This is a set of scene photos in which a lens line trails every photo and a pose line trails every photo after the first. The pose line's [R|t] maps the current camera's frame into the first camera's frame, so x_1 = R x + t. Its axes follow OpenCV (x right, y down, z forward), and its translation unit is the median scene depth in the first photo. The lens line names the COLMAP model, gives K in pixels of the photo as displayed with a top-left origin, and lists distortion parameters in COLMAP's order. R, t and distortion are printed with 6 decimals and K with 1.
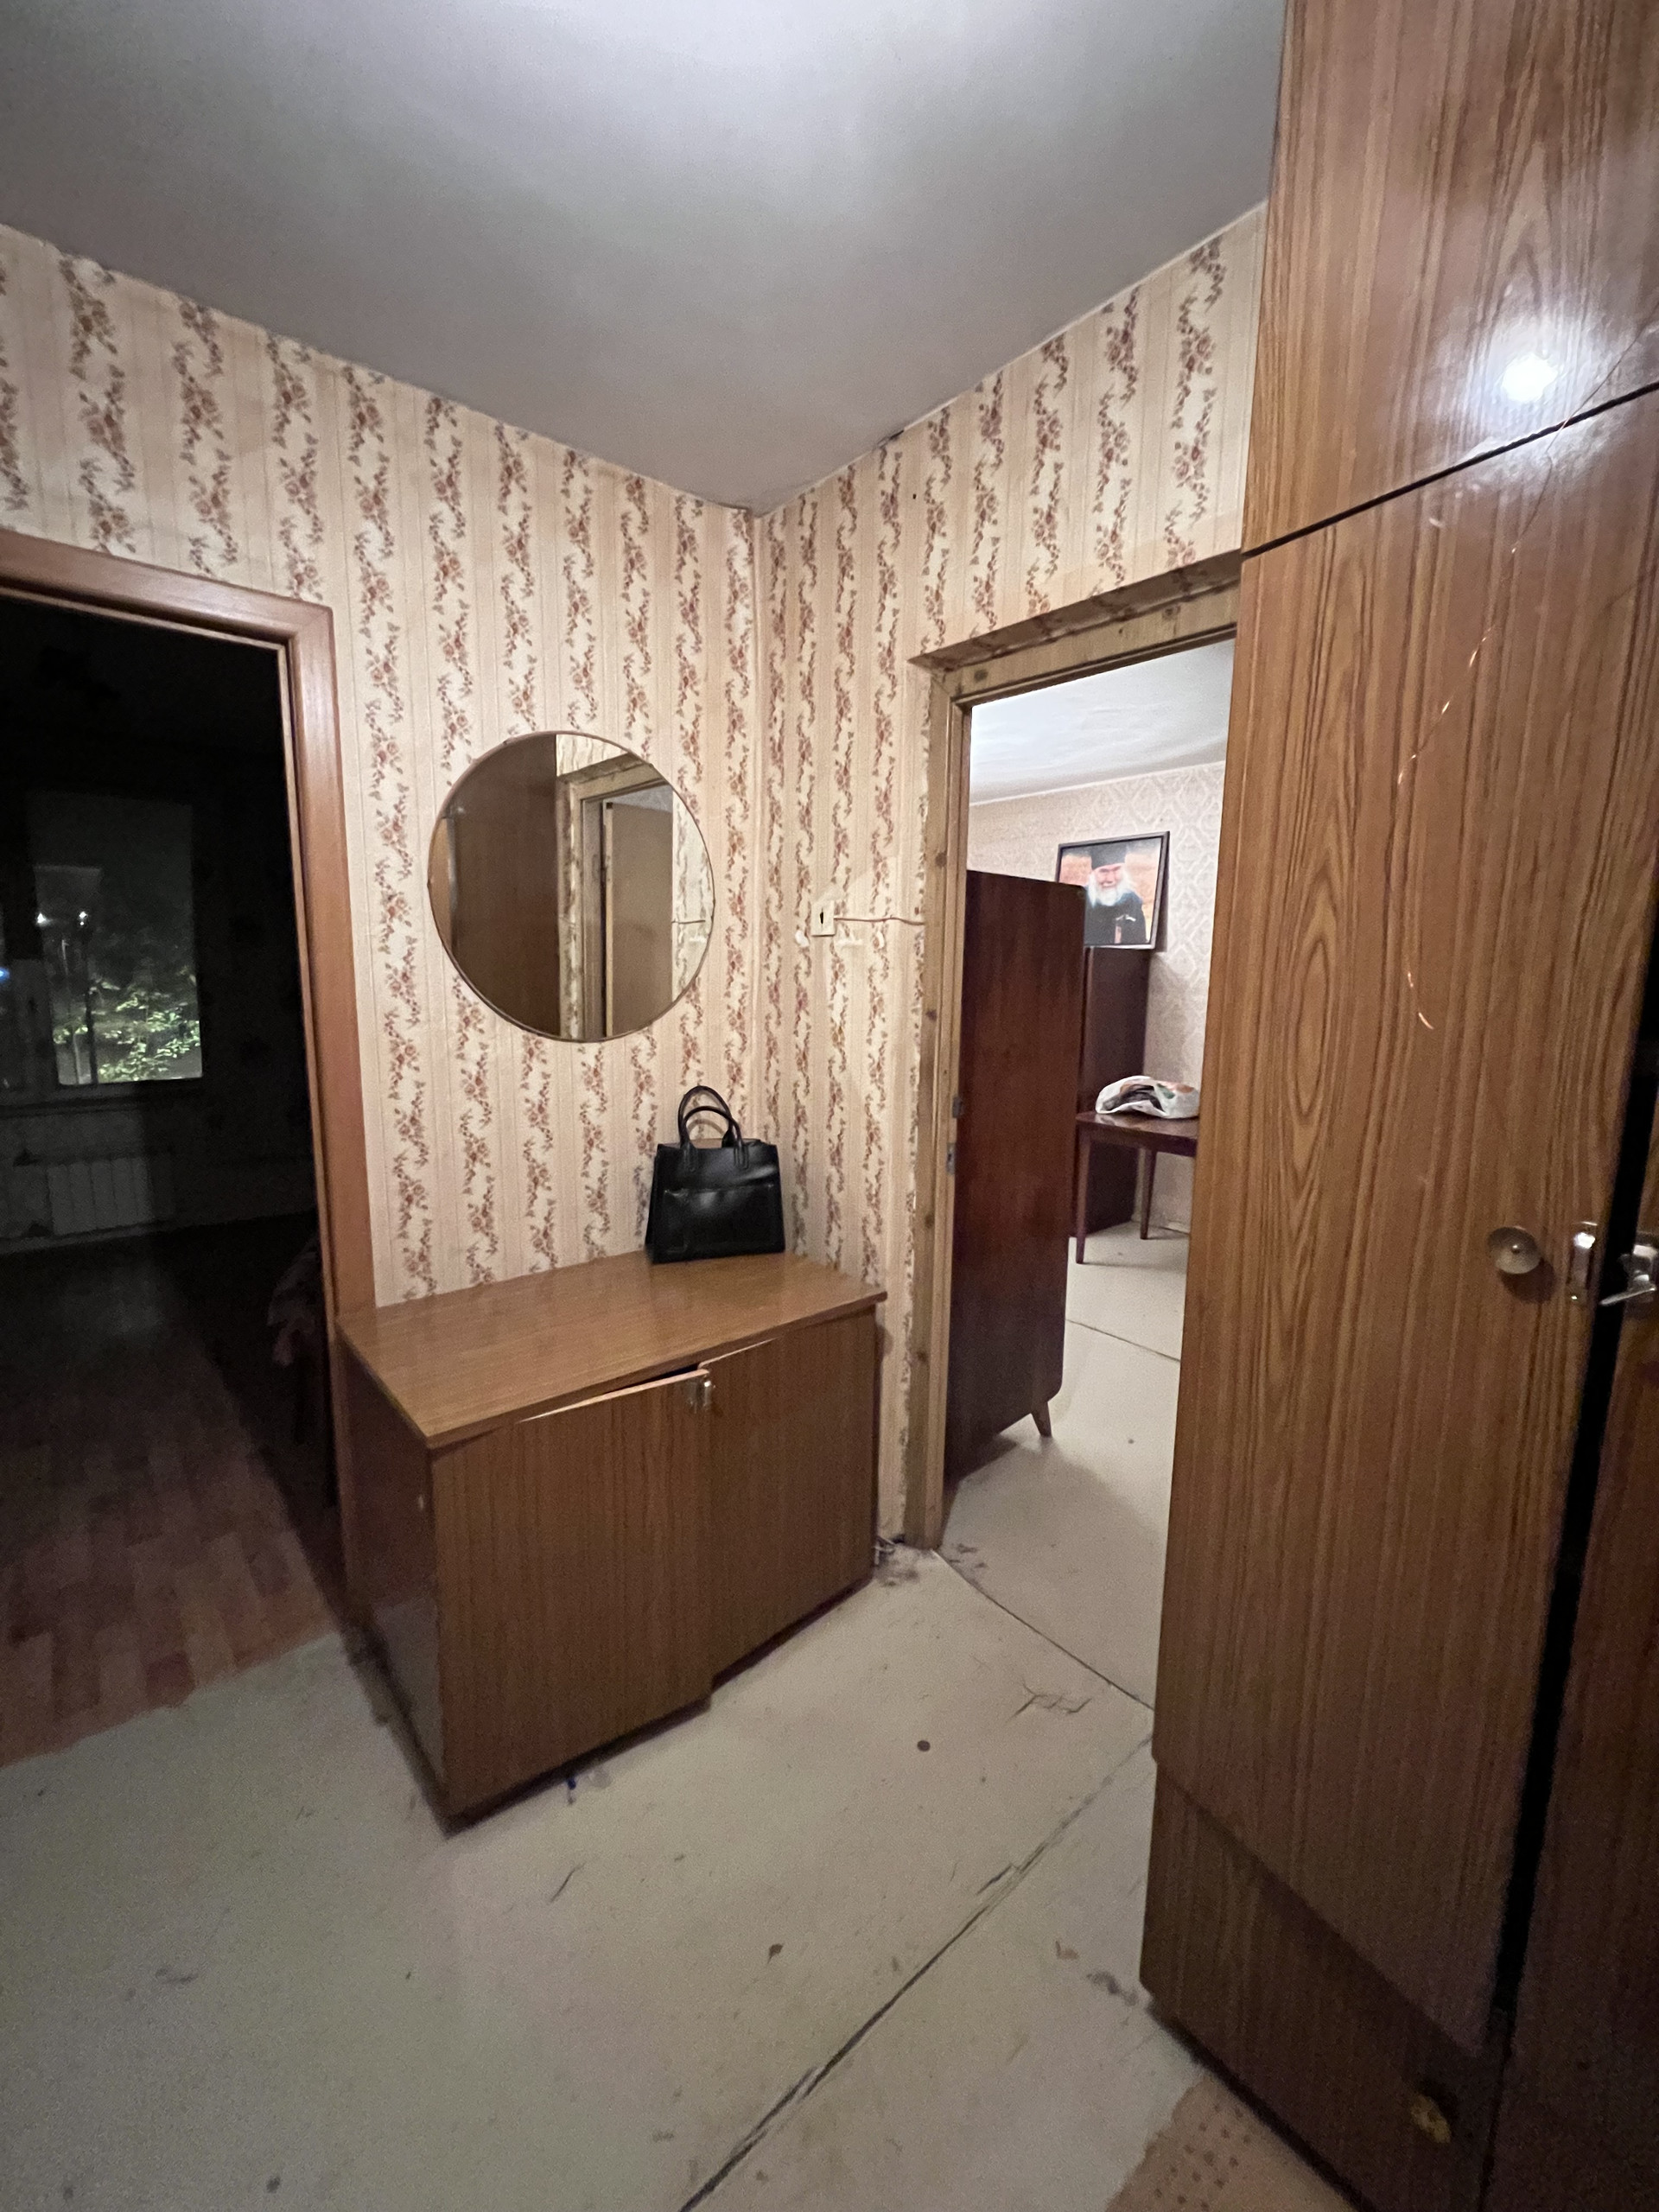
lens RADIAL K [[880.6, 0, 829.5], [0, 880.6, 1106.0], [0, 0, 1]] dist [0.001577, -0.000174]
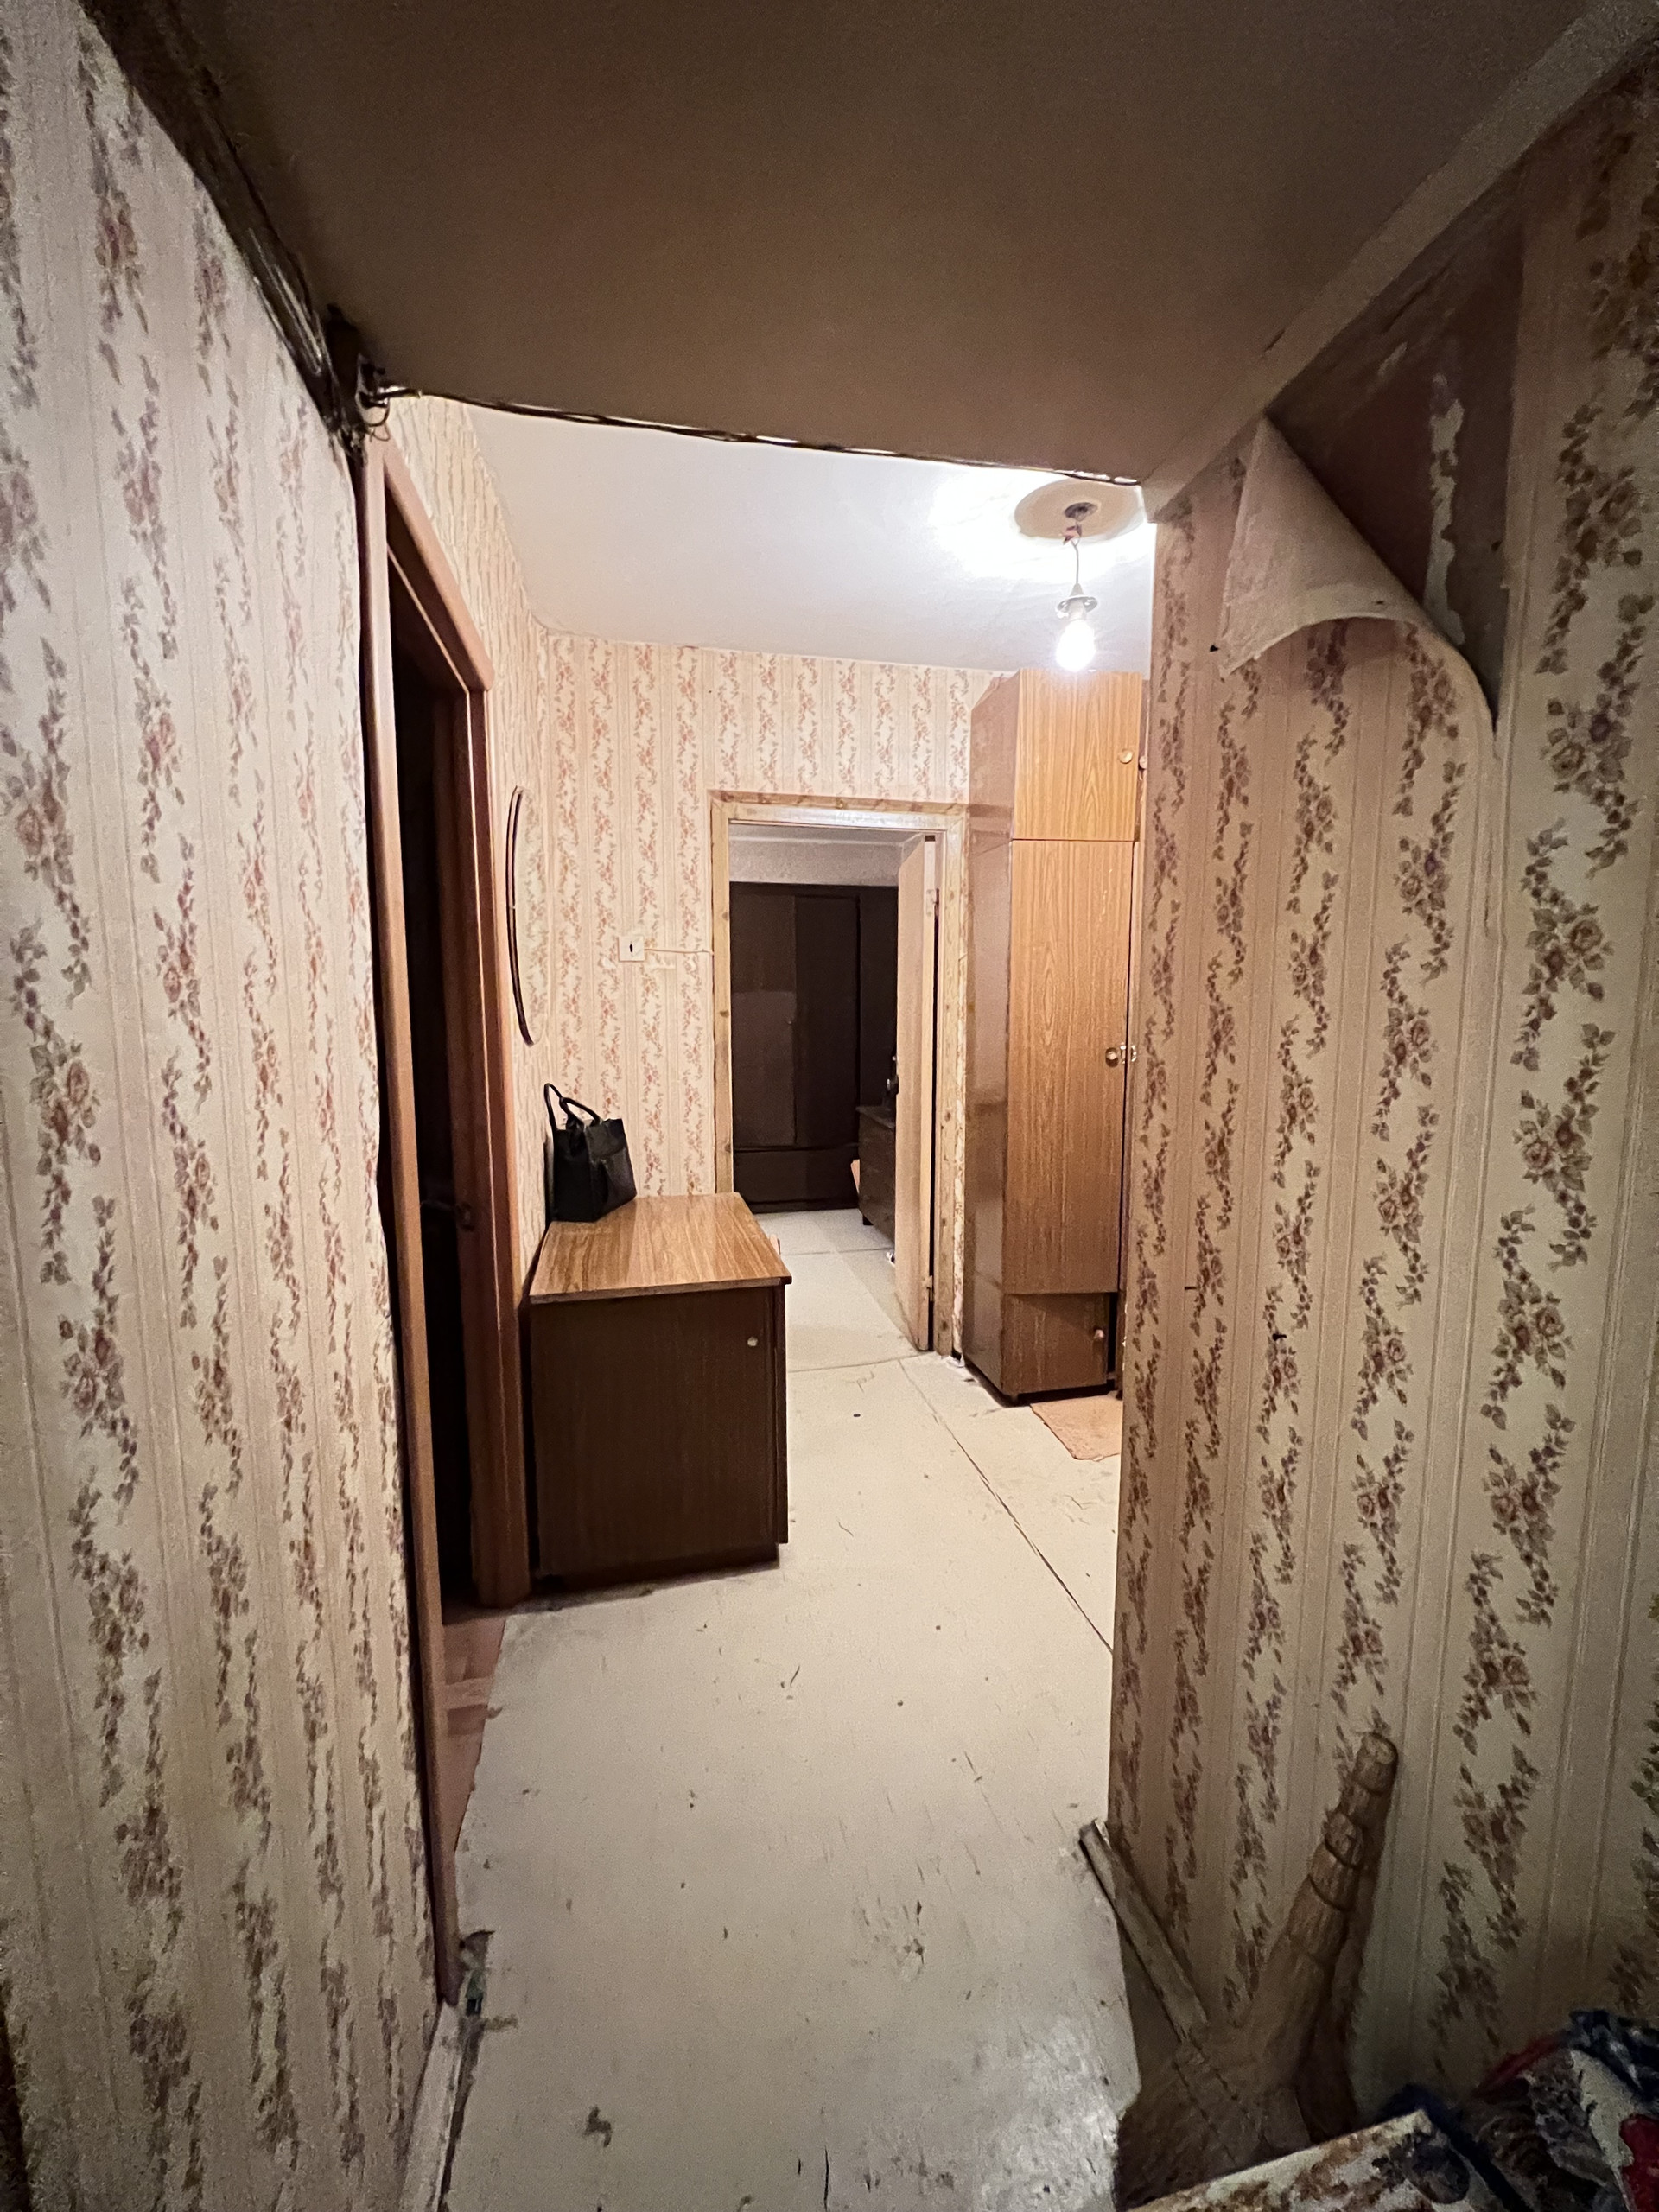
lens RADIAL K [[880.6, 0, 829.5], [0, 880.6, 1106.0], [0, 0, 1]] dist [0.001577, -0.000174]
pose [[0.466958, -0.125208, 0.875370, -0.861661], [0.149190, 0.986889, 0.061575, -0.007196], [-0.871604, 0.101844, 0.479516, 0.074909]]
